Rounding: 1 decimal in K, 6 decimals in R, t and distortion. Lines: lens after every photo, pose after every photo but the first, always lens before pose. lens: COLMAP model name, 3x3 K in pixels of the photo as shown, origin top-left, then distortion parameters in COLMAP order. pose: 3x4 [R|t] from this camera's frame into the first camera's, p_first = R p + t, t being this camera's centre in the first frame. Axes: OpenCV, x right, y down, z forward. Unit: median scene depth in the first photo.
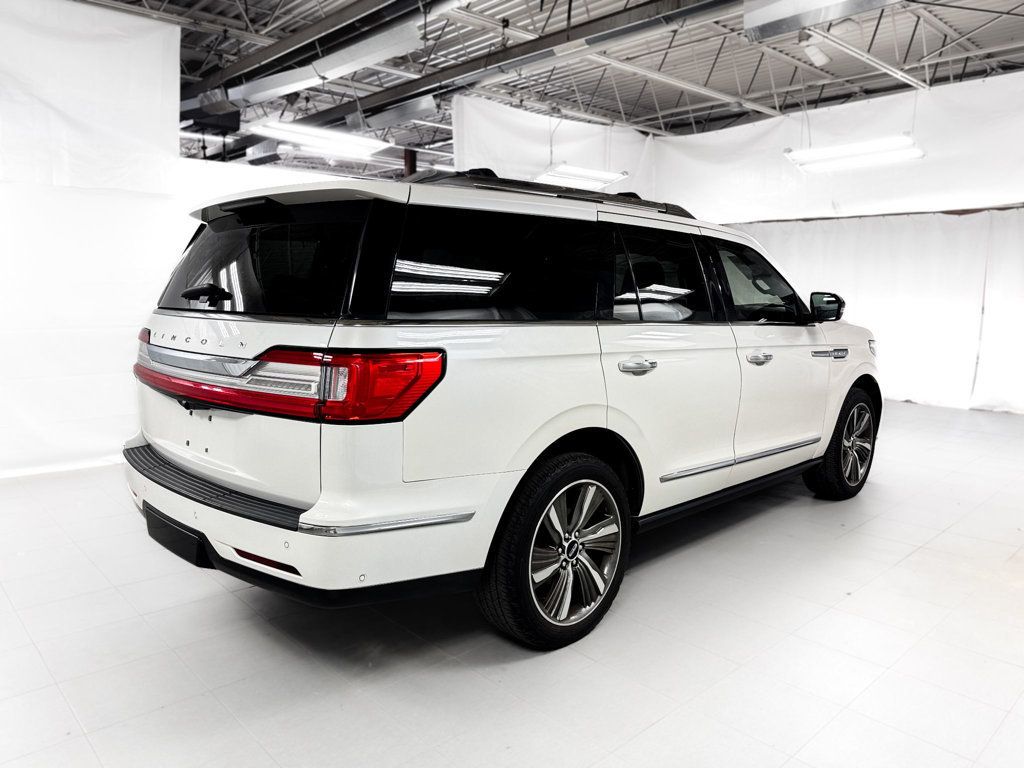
lens RADIAL K [[723.5, 0, 512.0], [0, 723.5, 384.0], [0, 0, 1]] dist [-0.000950, -0.005389]
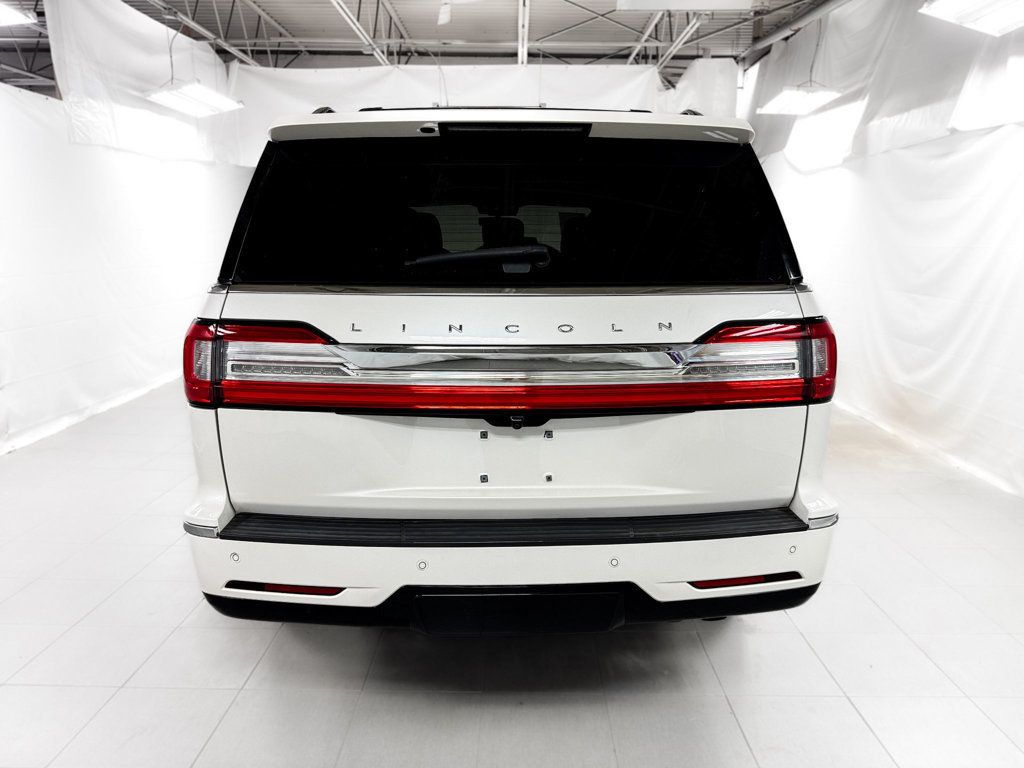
lens RADIAL K [[723.5, 0, 512.0], [0, 723.5, 384.0], [0, 0, 1]] dist [-0.000950, -0.005389]
pose [[0.709904, -0.139749, 0.690295, -0.877588], [0.090429, 0.990090, 0.107445, -0.076493], [-0.698469, -0.013853, 0.715506, 0.484728]]
